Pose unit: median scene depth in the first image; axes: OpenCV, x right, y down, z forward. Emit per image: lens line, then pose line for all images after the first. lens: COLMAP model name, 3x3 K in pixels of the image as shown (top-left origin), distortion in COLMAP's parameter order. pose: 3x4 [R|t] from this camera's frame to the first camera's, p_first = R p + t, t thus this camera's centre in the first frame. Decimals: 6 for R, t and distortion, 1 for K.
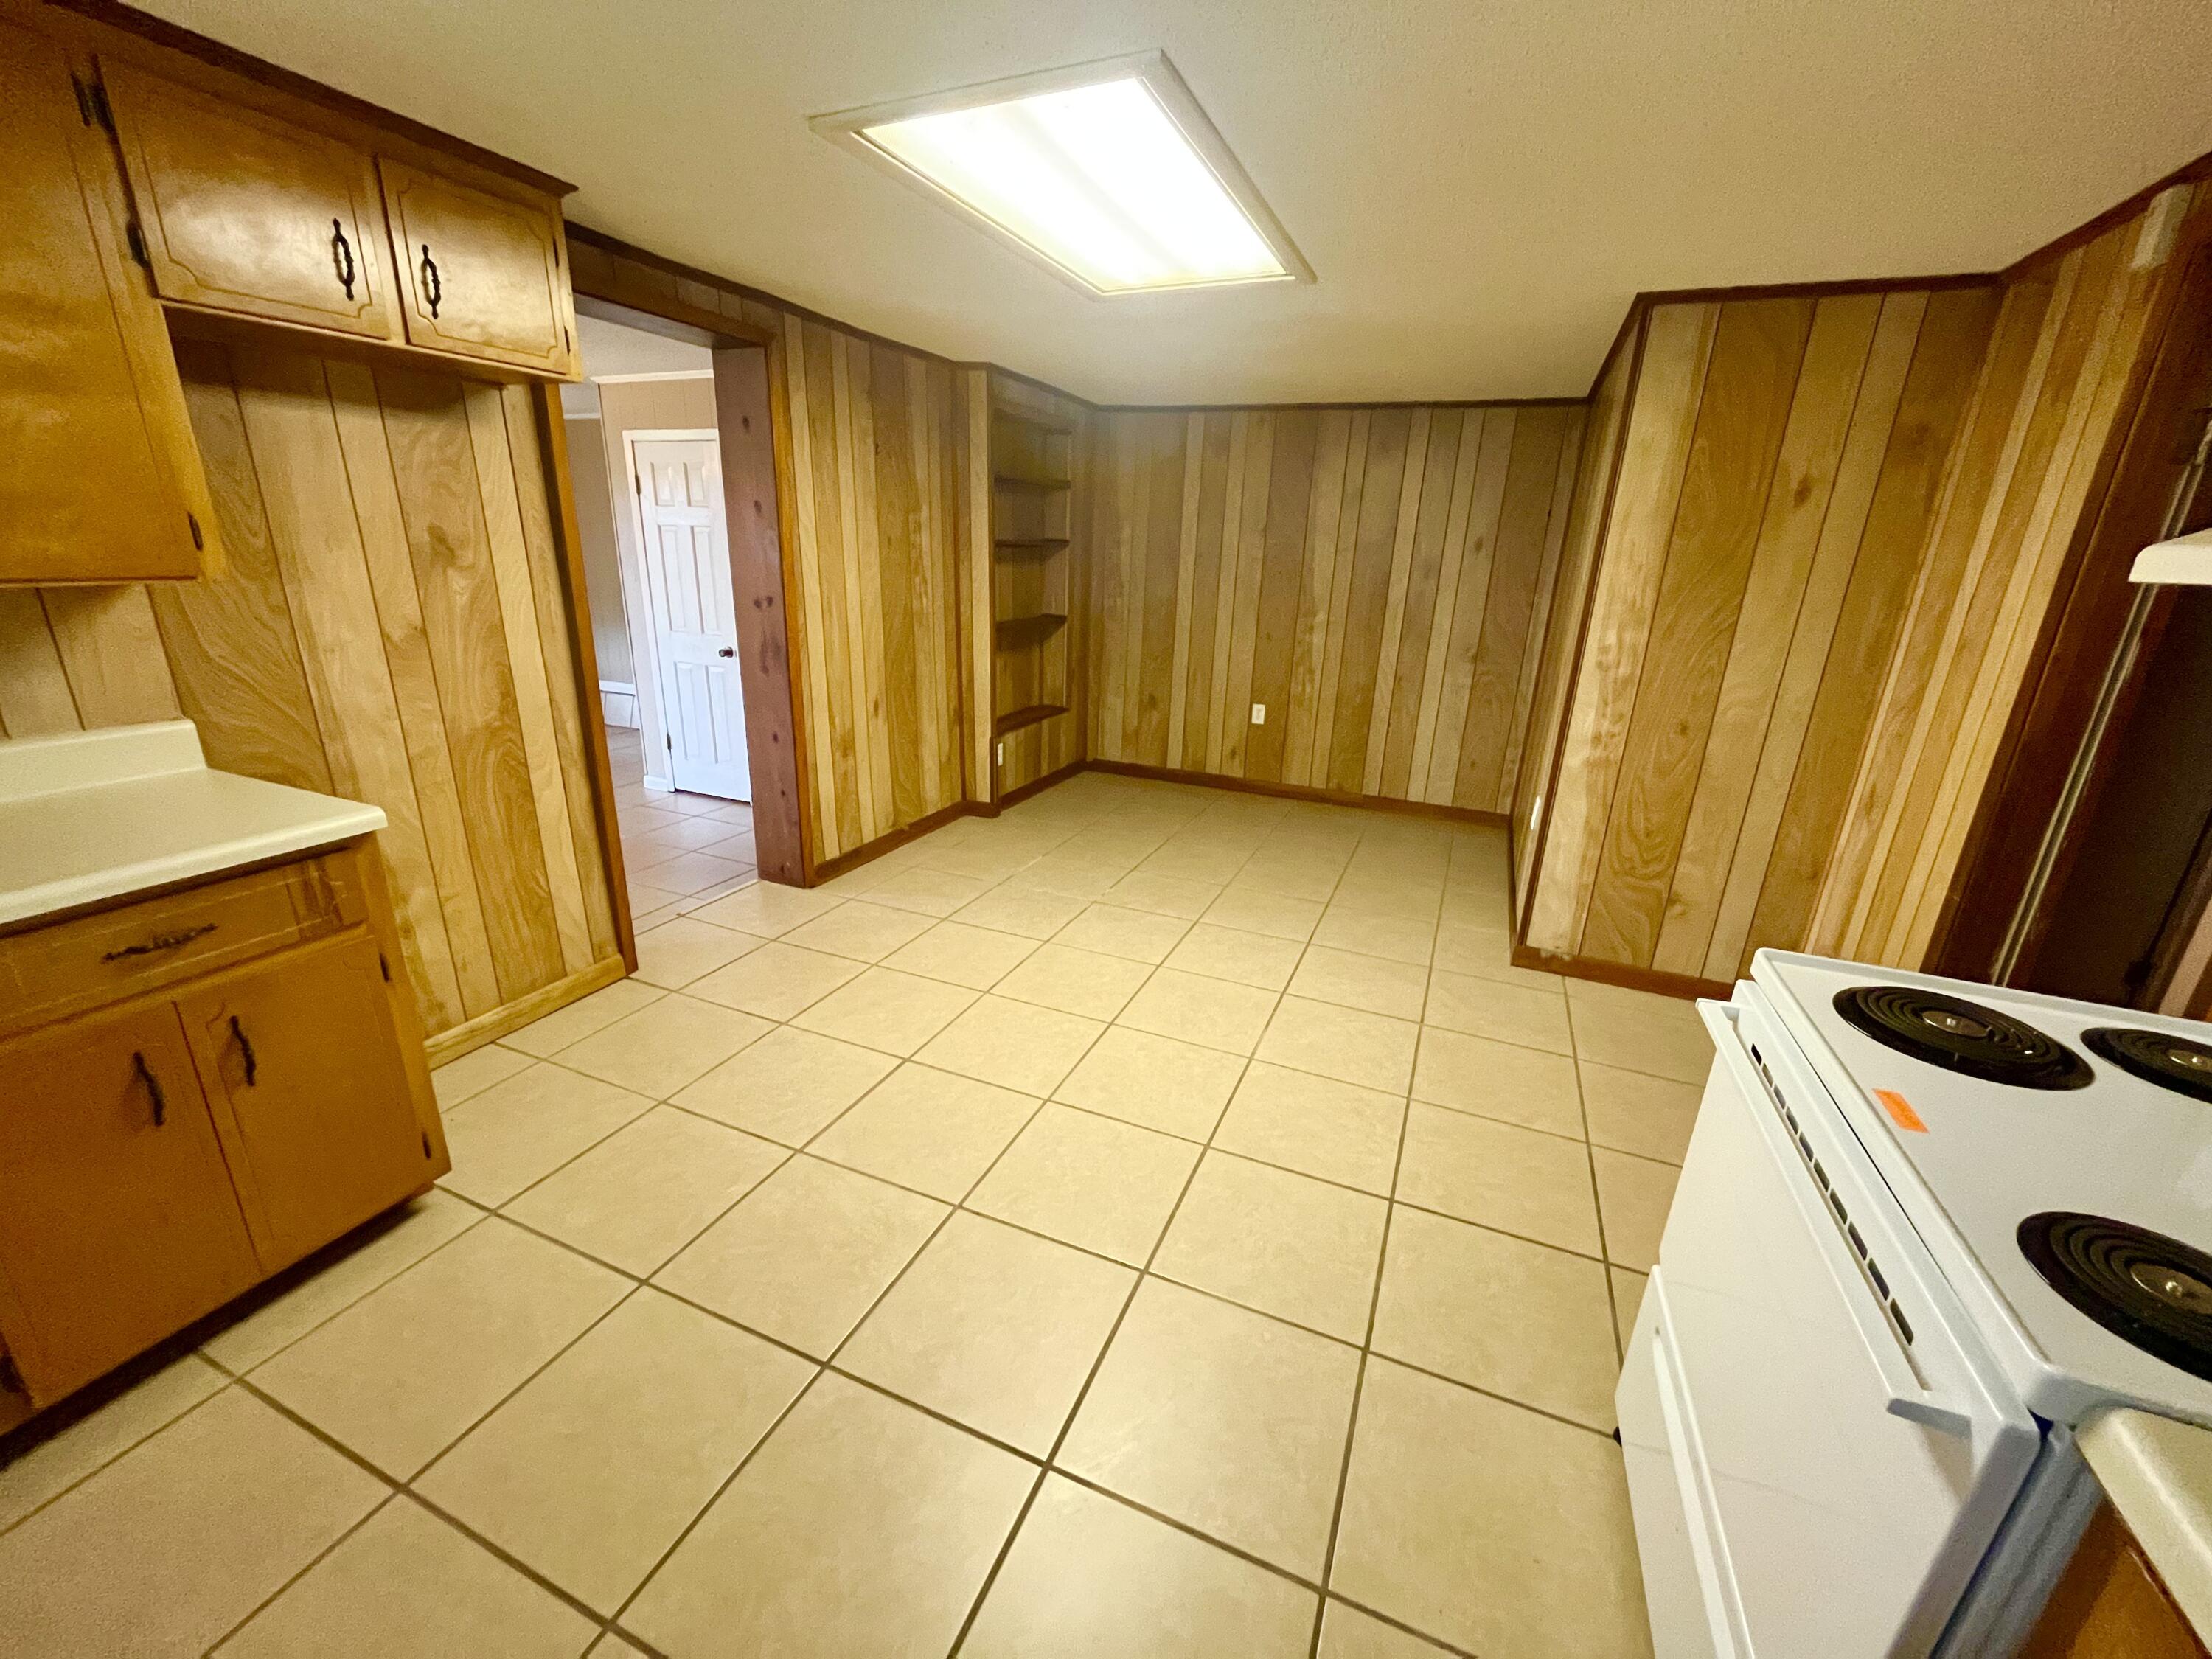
lens RADIAL K [[894.5, 0, 1106.0], [0, 894.5, 829.5], [0, 0, 1]] dist [-0.002215, -0.000177]
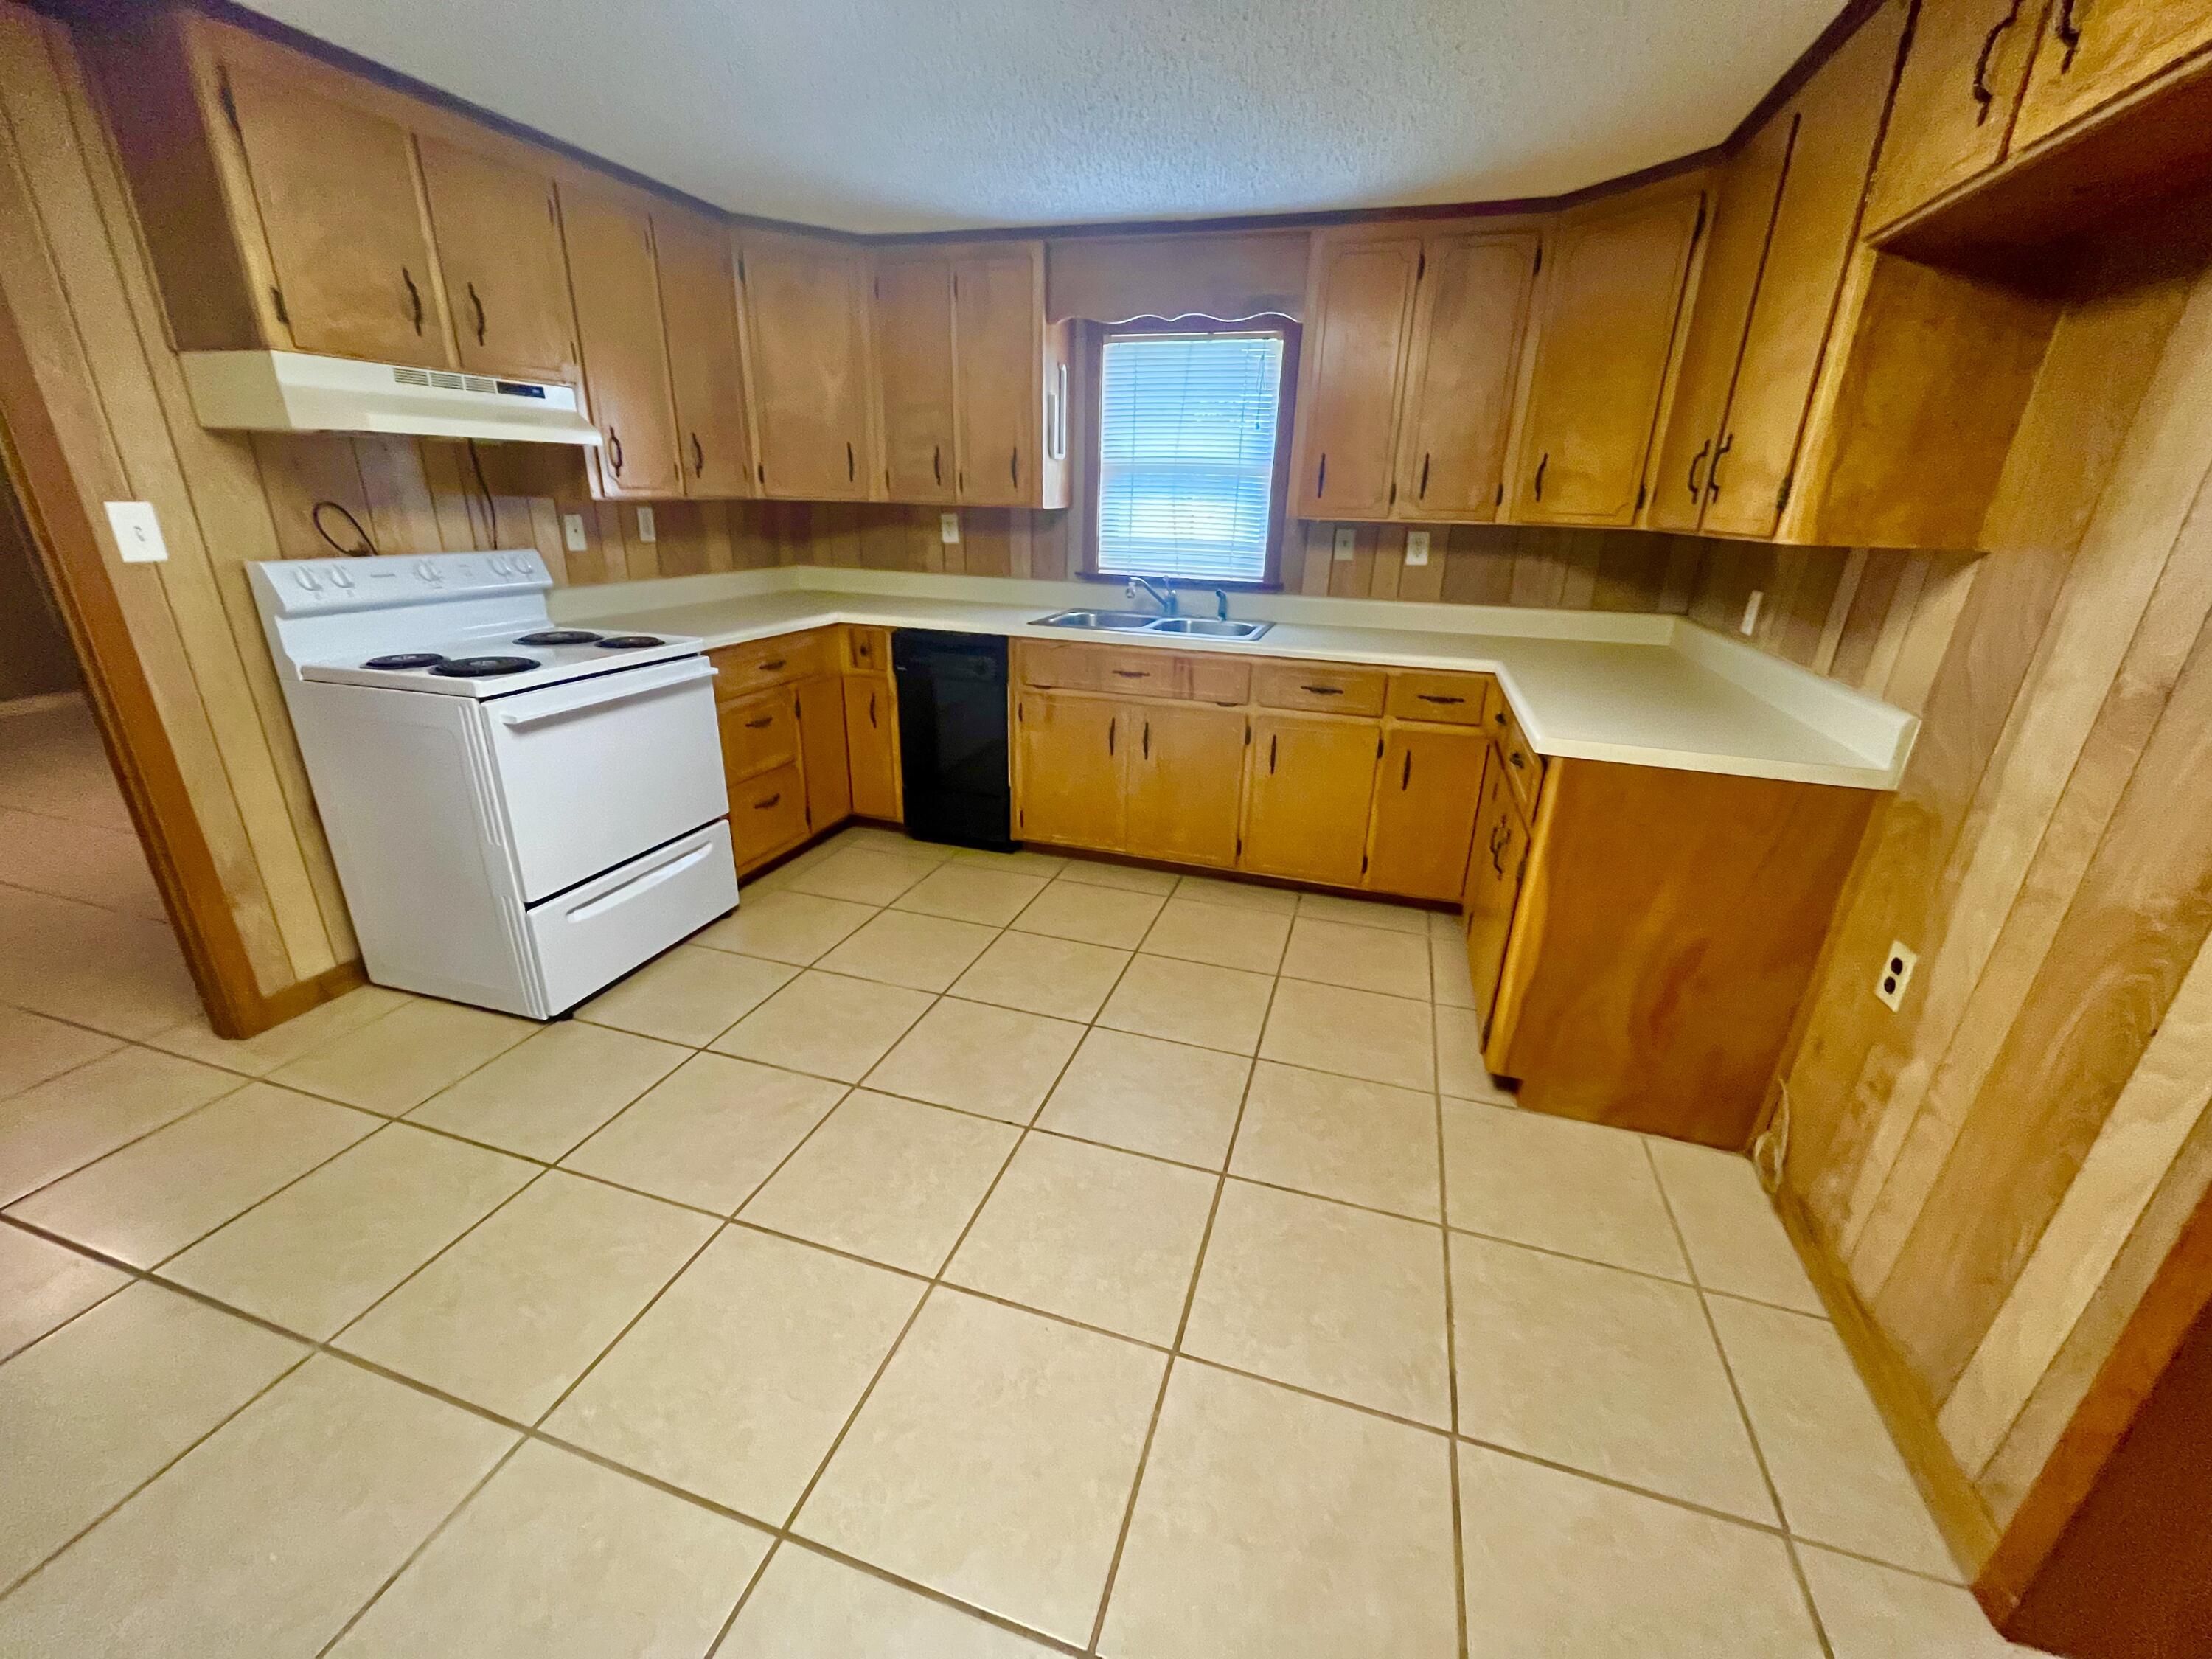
lens RADIAL K [[894.5, 0, 1106.0], [0, 894.5, 829.5], [0, 0, 1]] dist [-0.002215, -0.000177]
pose [[-0.993711, -0.027744, -0.108482, -0.115375], [-0.089433, 0.779621, 0.619832, -0.416528], [0.067378, 0.625636, -0.777200, 1.383780]]
